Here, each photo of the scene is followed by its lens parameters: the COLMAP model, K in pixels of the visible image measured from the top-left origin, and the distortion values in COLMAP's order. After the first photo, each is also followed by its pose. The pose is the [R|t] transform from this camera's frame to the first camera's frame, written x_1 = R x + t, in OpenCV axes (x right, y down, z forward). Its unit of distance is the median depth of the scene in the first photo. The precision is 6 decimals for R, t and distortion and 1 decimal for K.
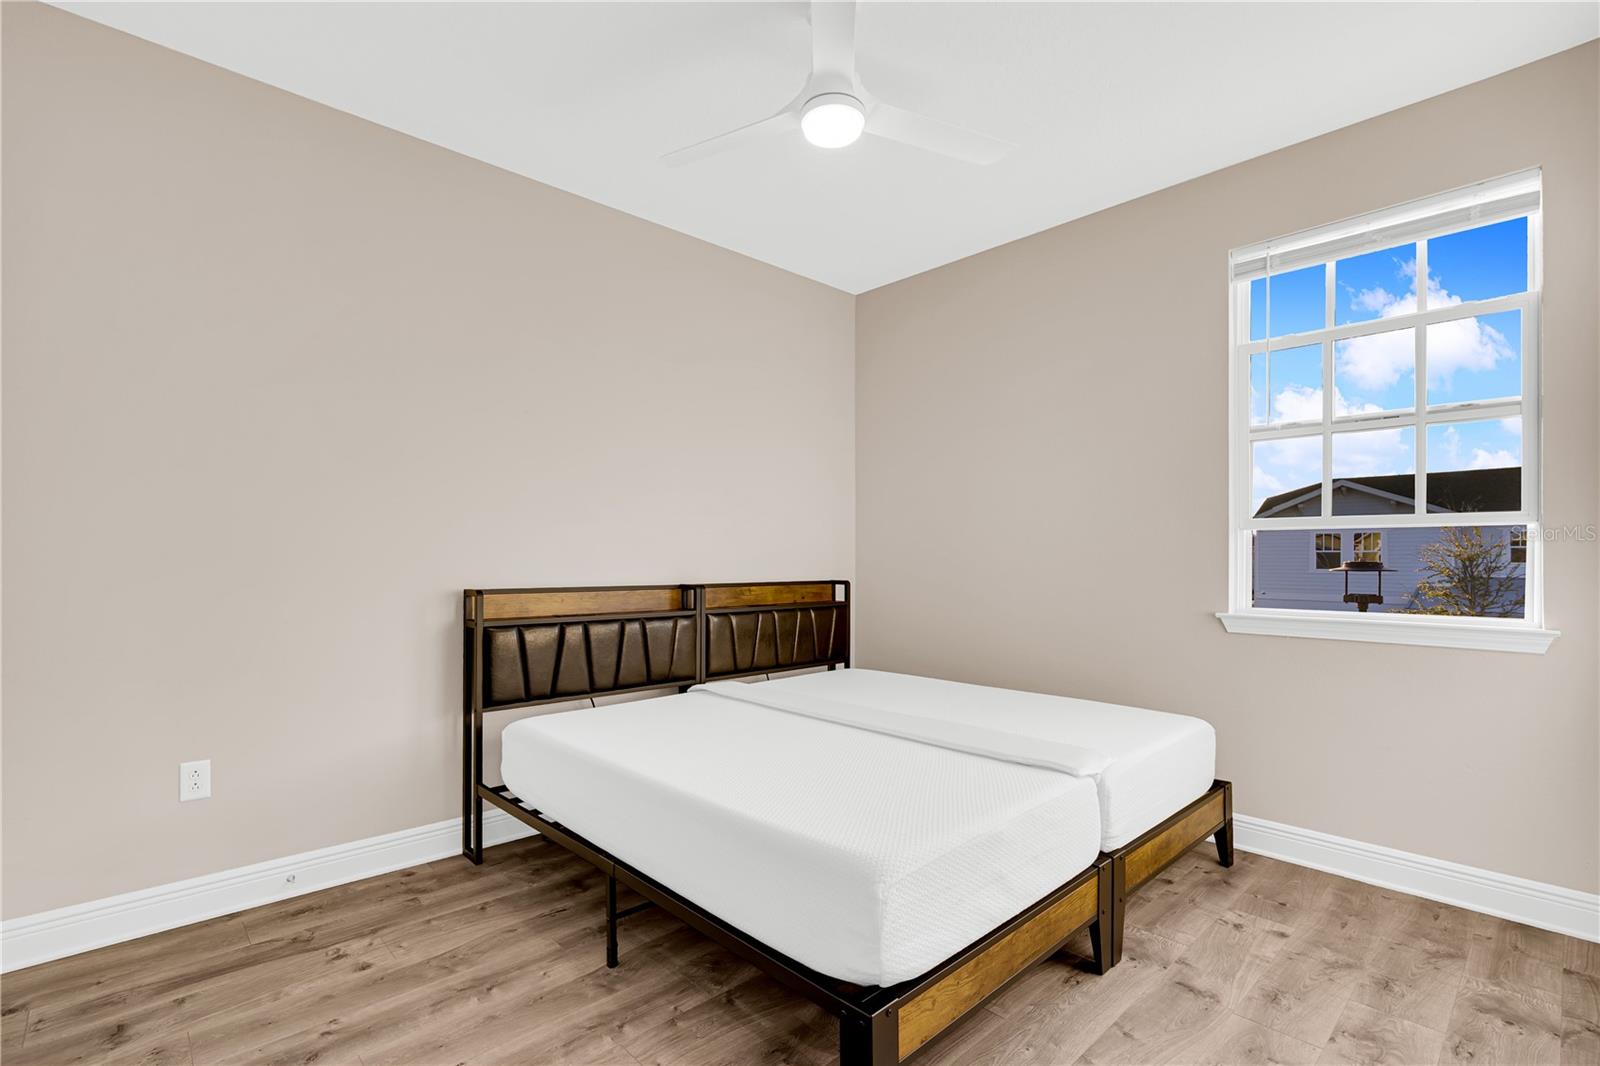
lens RADIAL K [[737.0, 0, 796.0], [0, 737.0, 541.8], [0, 0, 1]] dist [-0.001086, 0.000496]
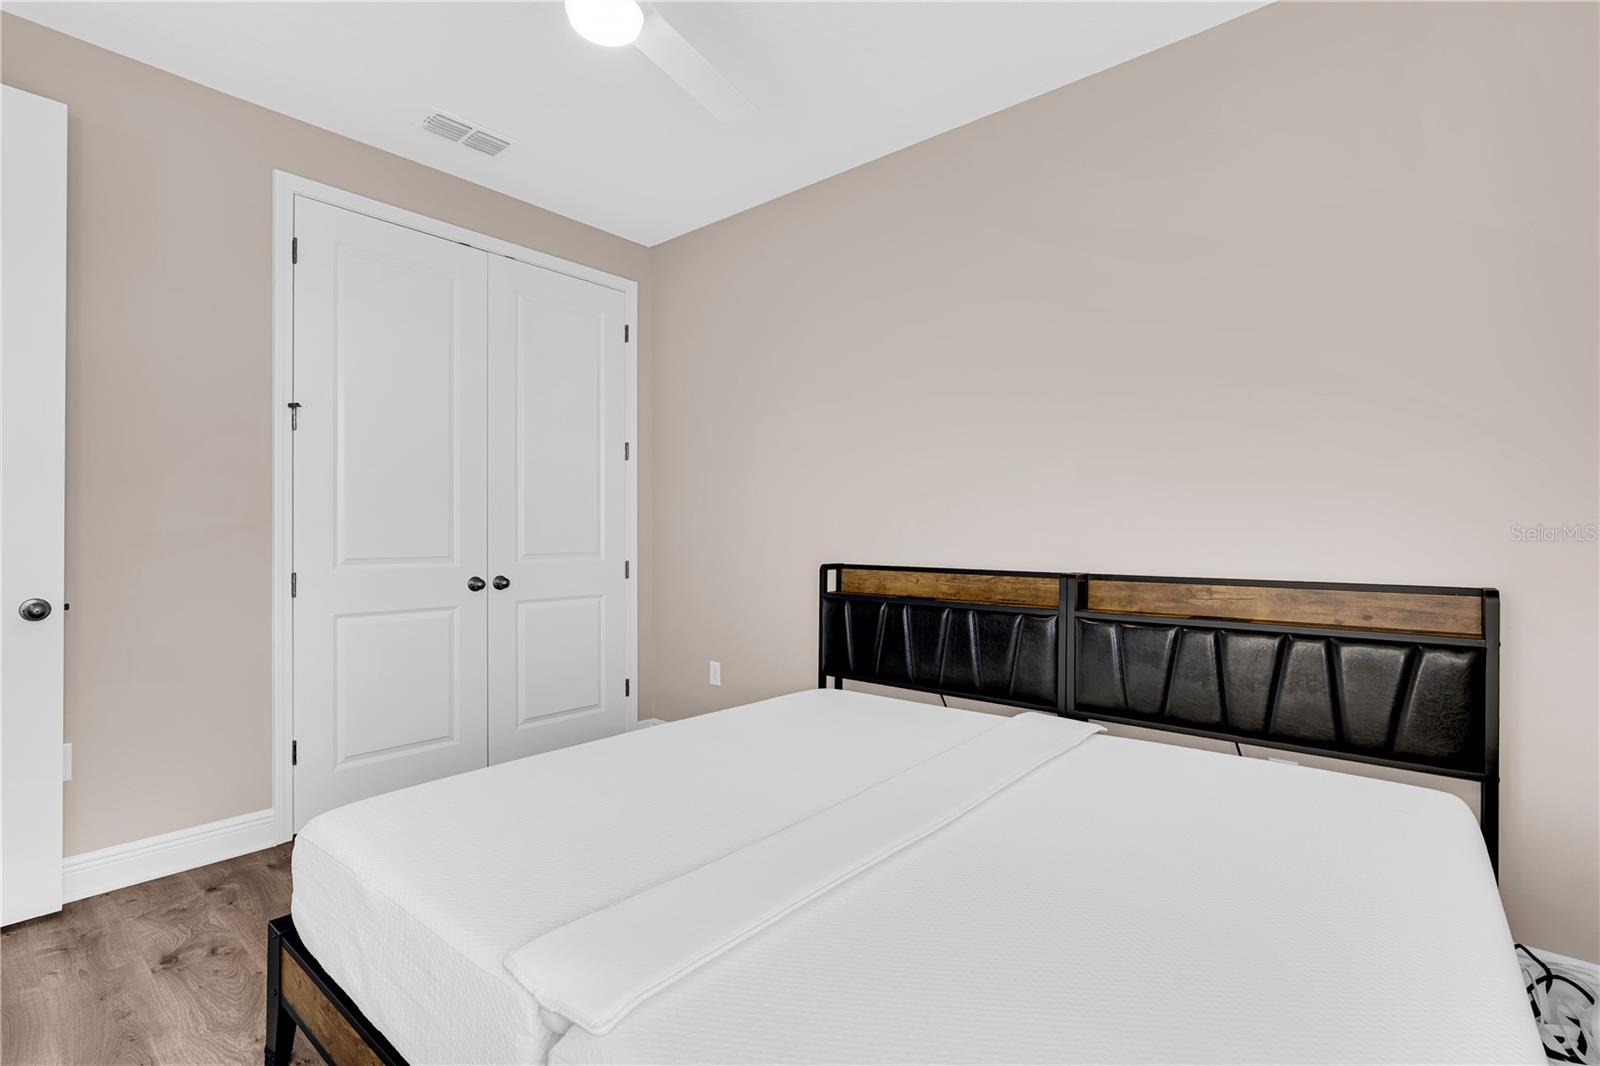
lens RADIAL K [[737.0, 0, 798.4], [0, 737.0, 536.3], [0, 0, 1]] dist [-0.001086, 0.000496]
pose [[0.103688, -0.012602, -0.994530, 0.467408], [0.005914, 0.999910, -0.012054, 0.026902], [0.994592, -0.004632, 0.103753, 0.600564]]
